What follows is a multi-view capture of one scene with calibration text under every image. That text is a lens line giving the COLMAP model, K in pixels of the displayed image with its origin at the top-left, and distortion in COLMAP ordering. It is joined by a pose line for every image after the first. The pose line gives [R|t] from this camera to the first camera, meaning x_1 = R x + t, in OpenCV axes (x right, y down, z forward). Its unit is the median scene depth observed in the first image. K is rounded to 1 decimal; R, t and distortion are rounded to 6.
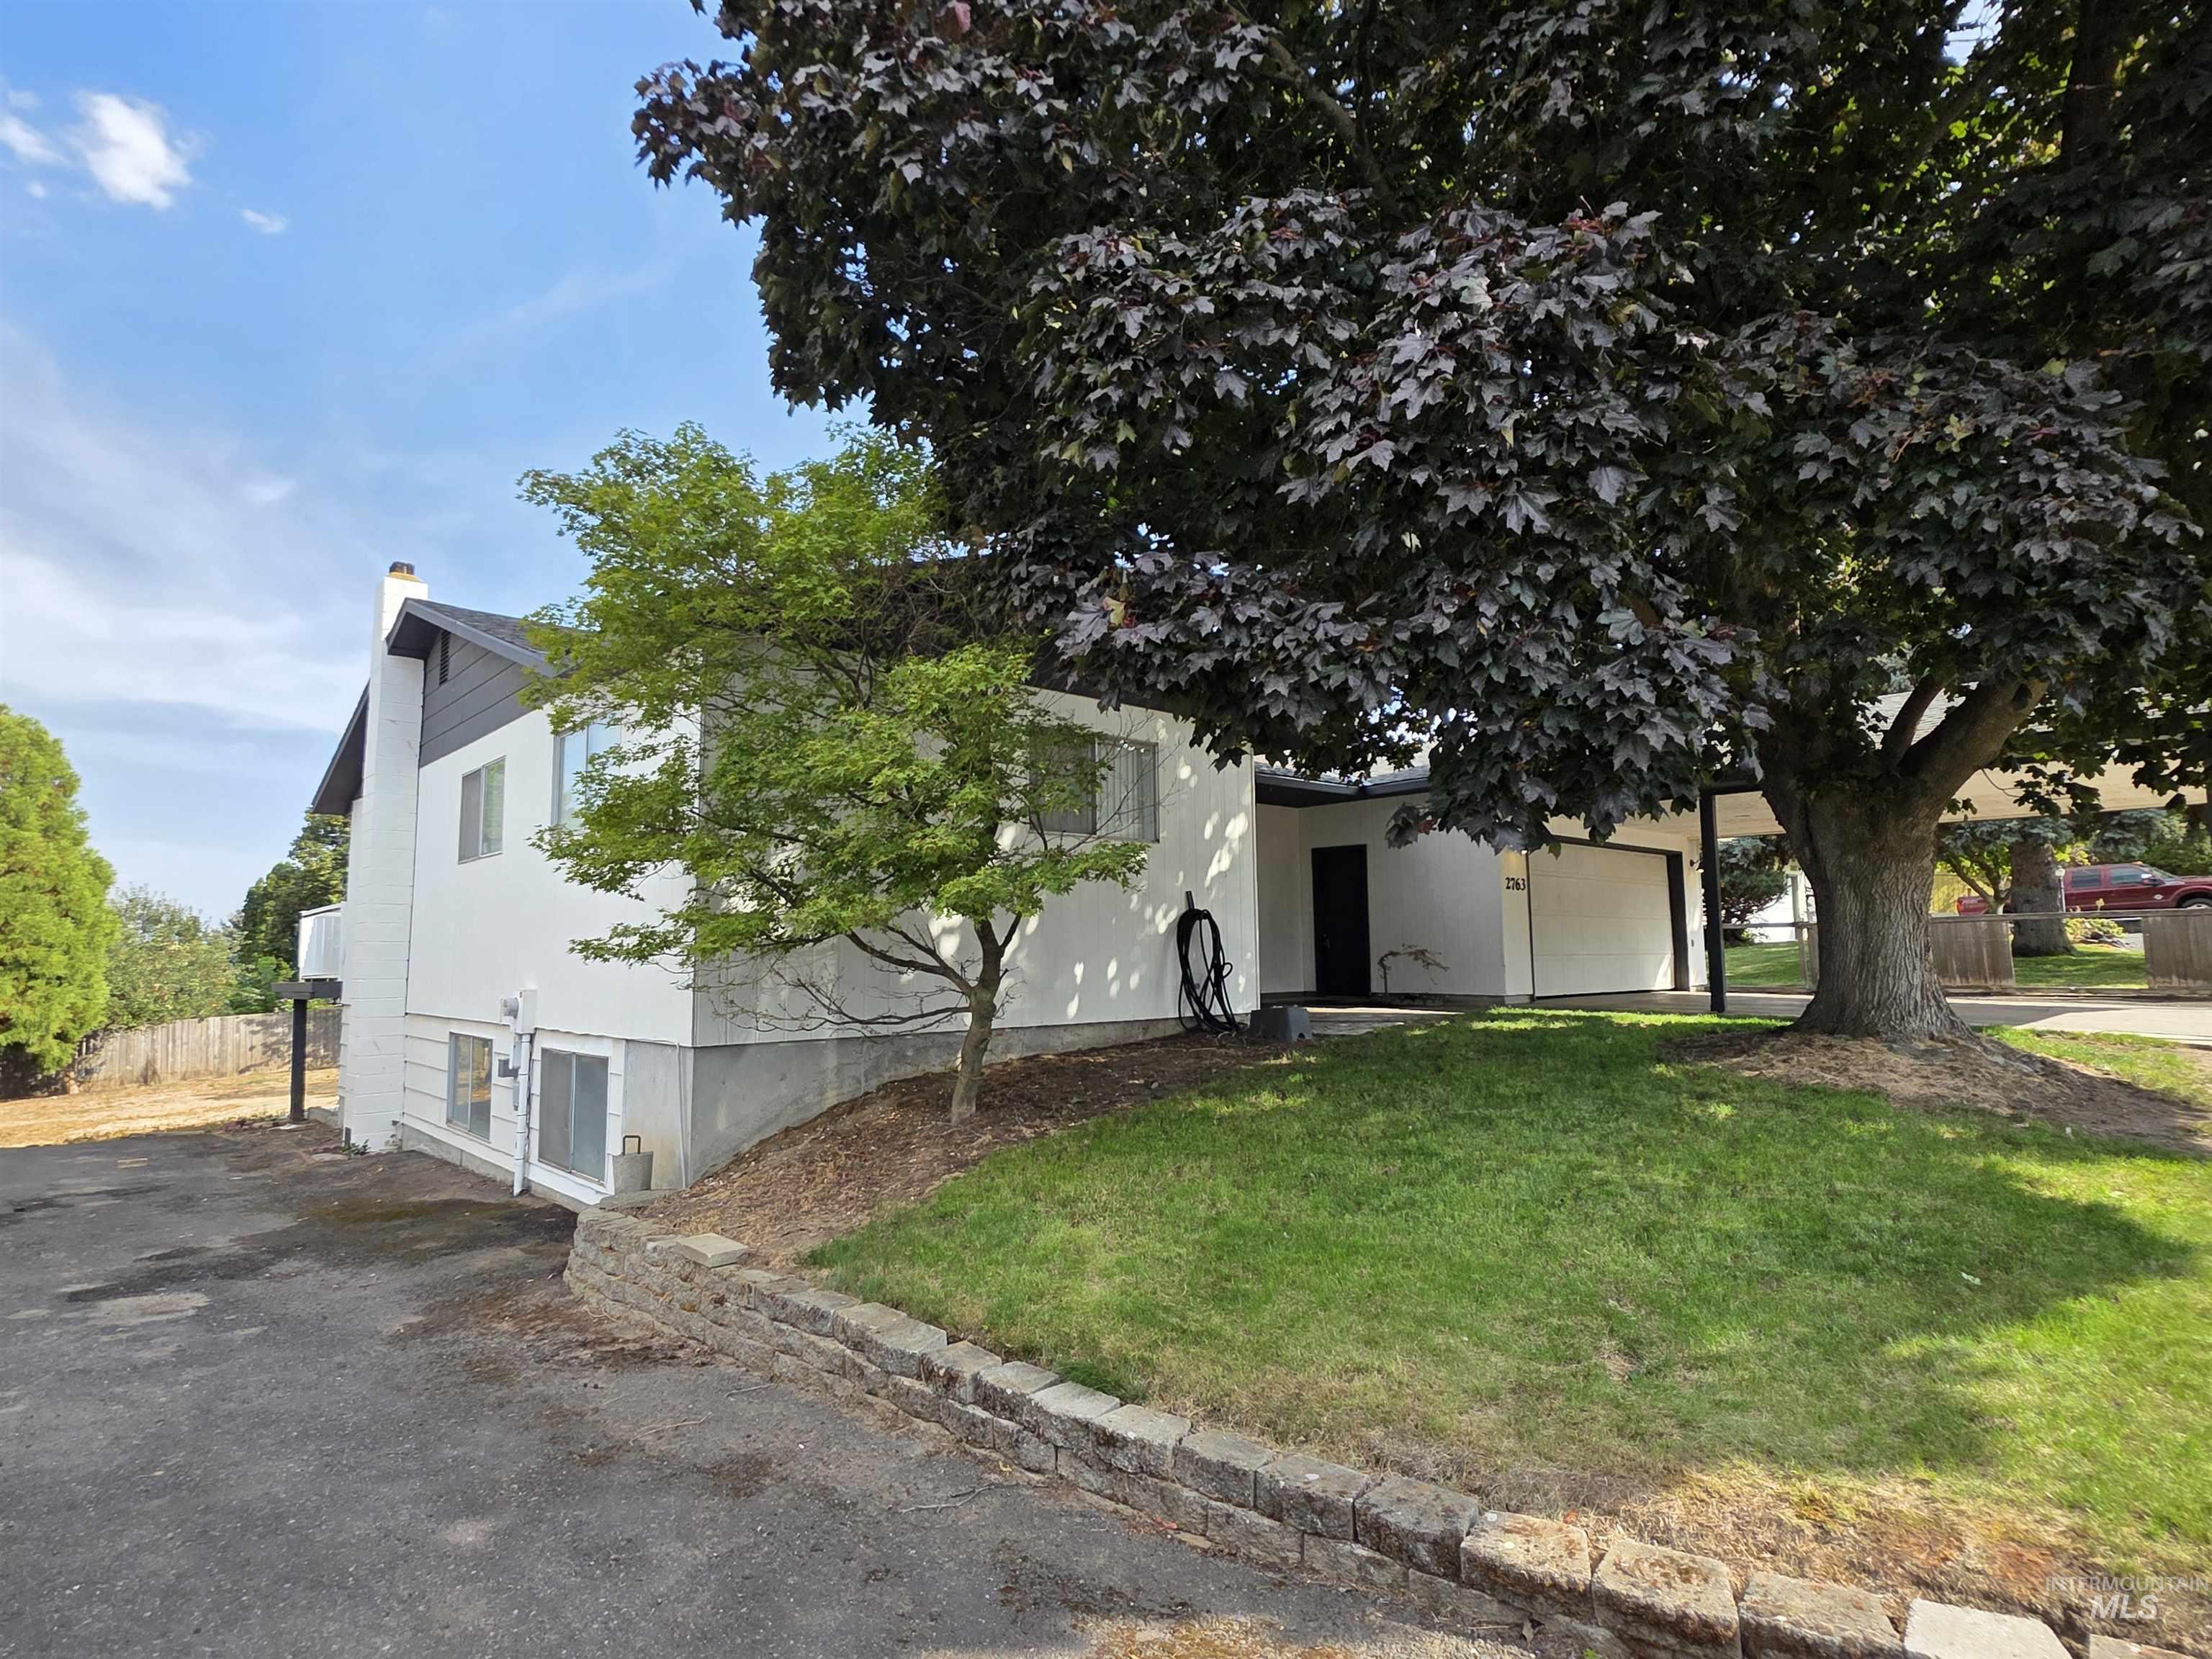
lens RADIAL K [[1085.6, 0, 1106.0], [0, 1085.6, 829.5], [0, 0, 1]] dist [0.000414, 0.000404]
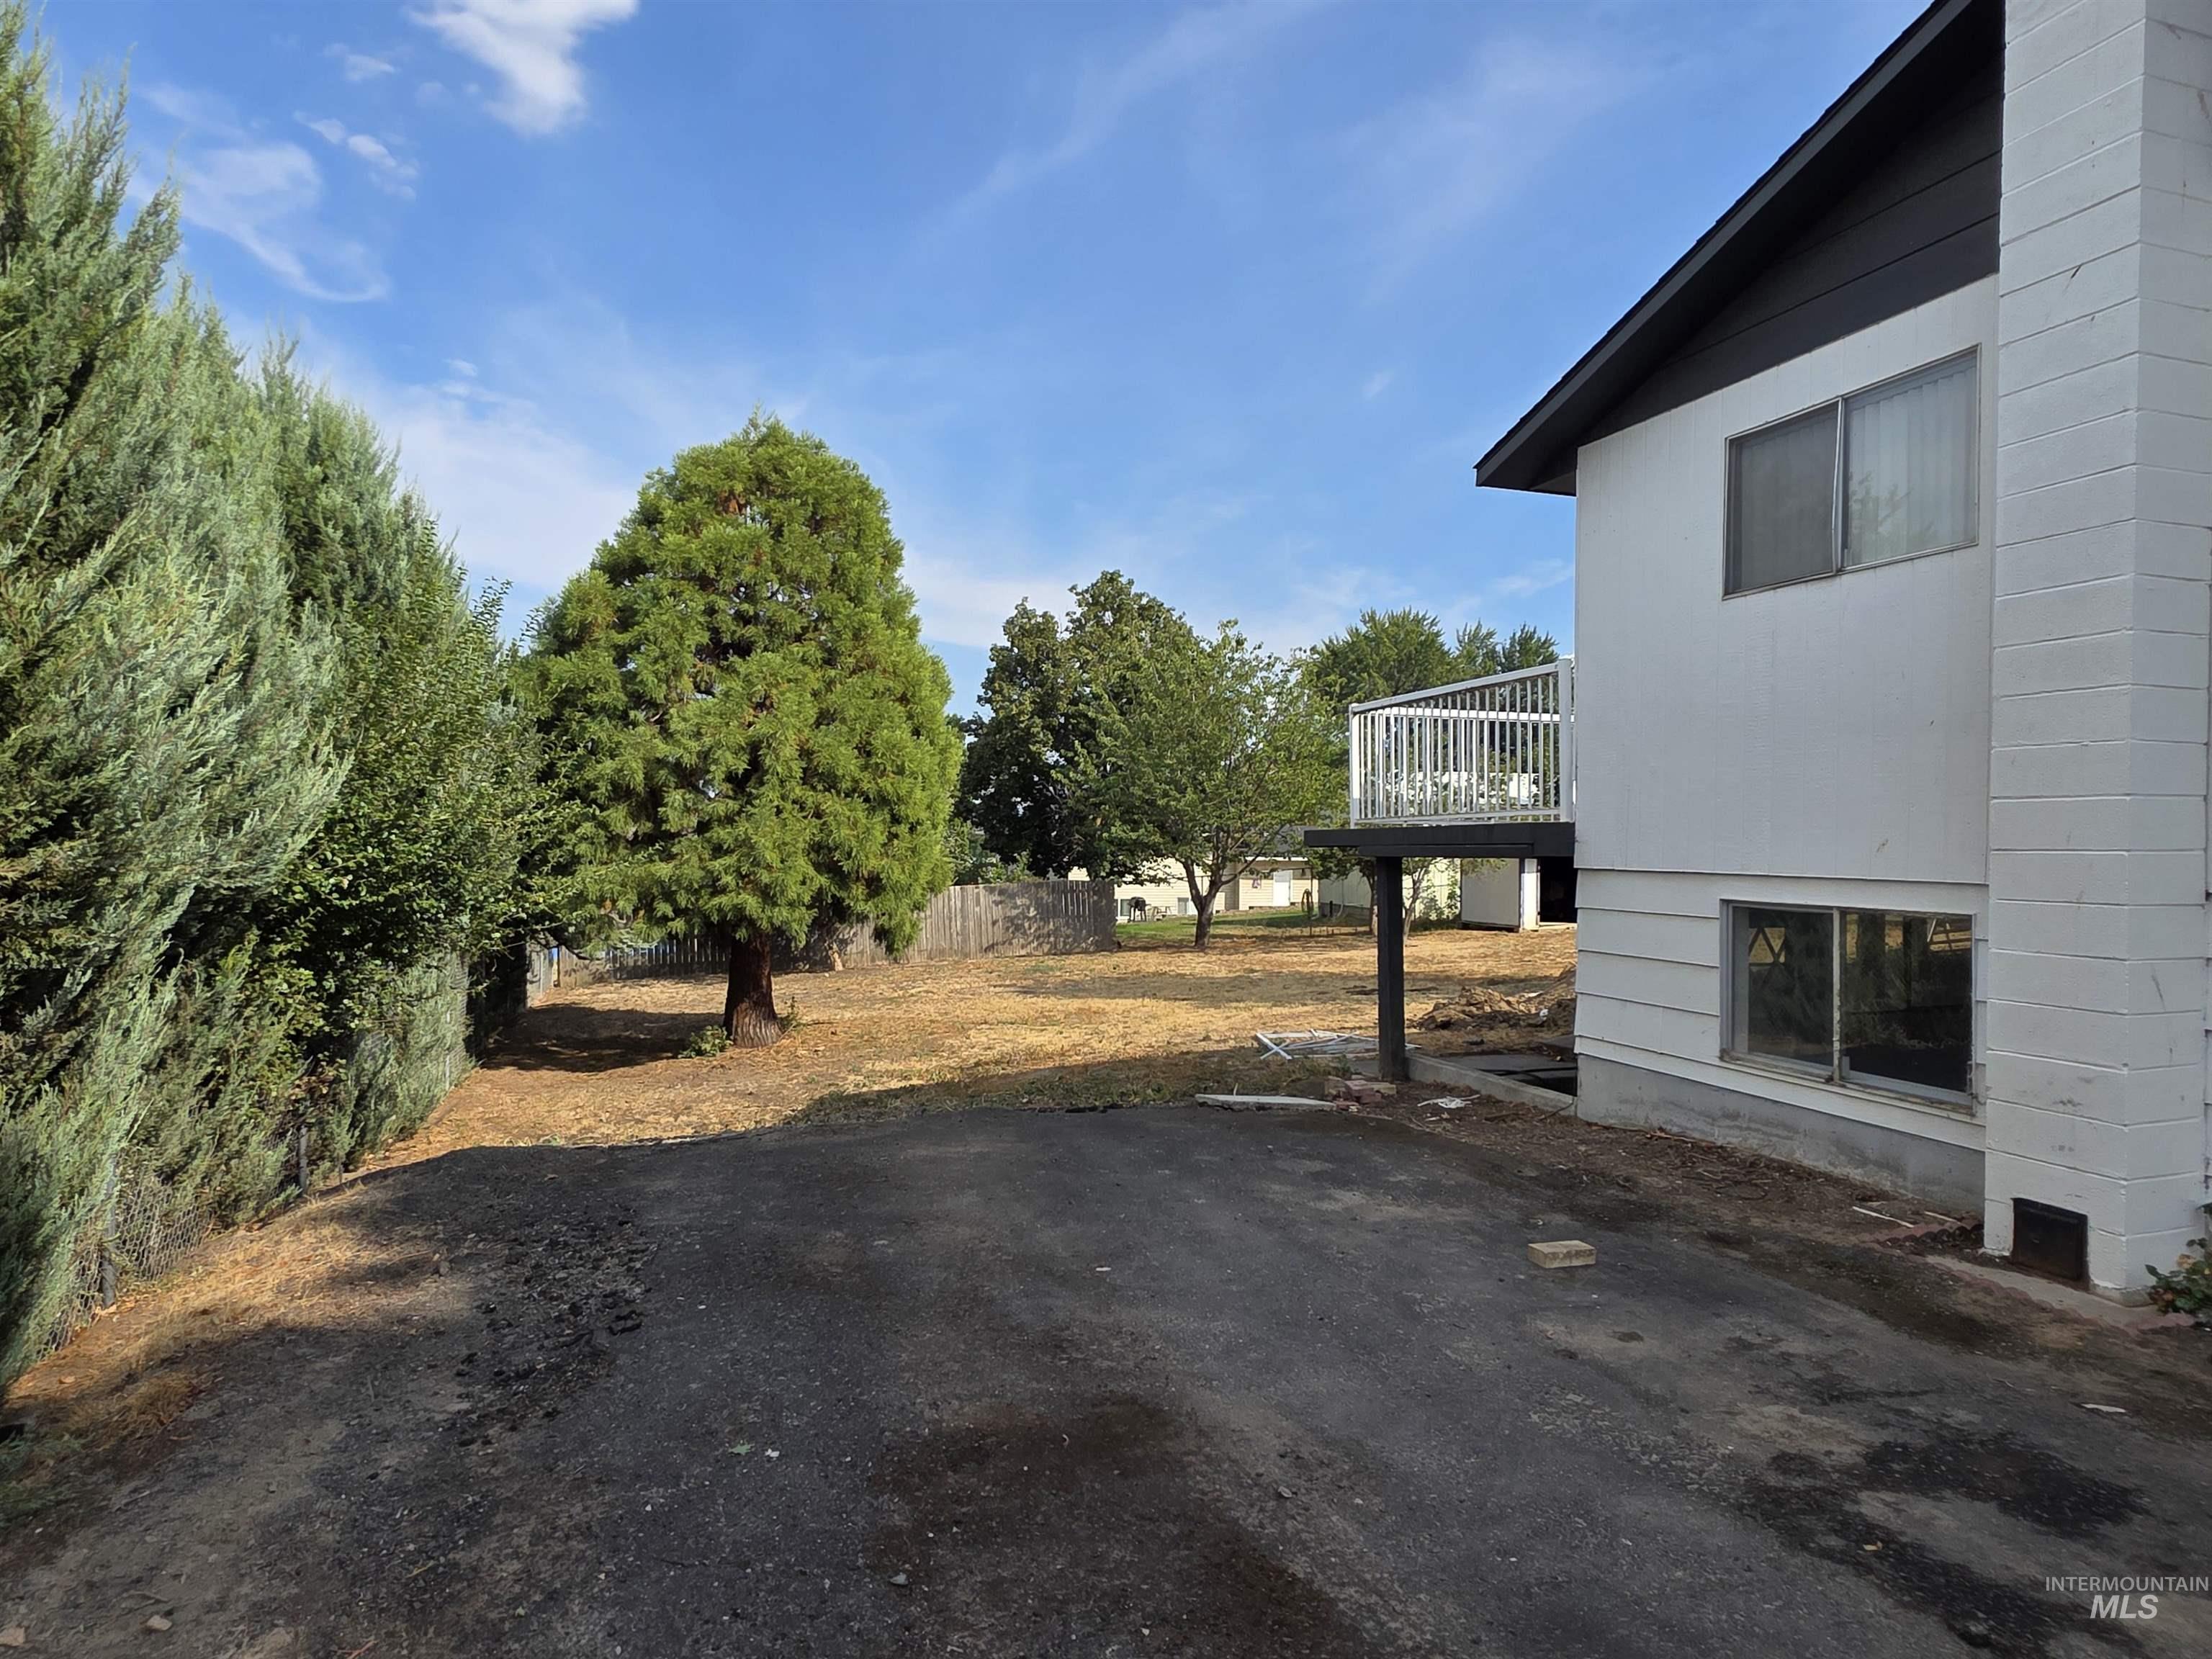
lens RADIAL K [[915.9, 0, 1106.0], [0, 915.9, 829.5], [0, 0, 1]] dist [-0.001017, -0.000010]
pose [[0.969977, 0.024367, -0.241971, -0.699473], [-0.001935, 0.995709, 0.092515, 0.085405], [0.243188, -0.089269, 0.965863, 0.456065]]
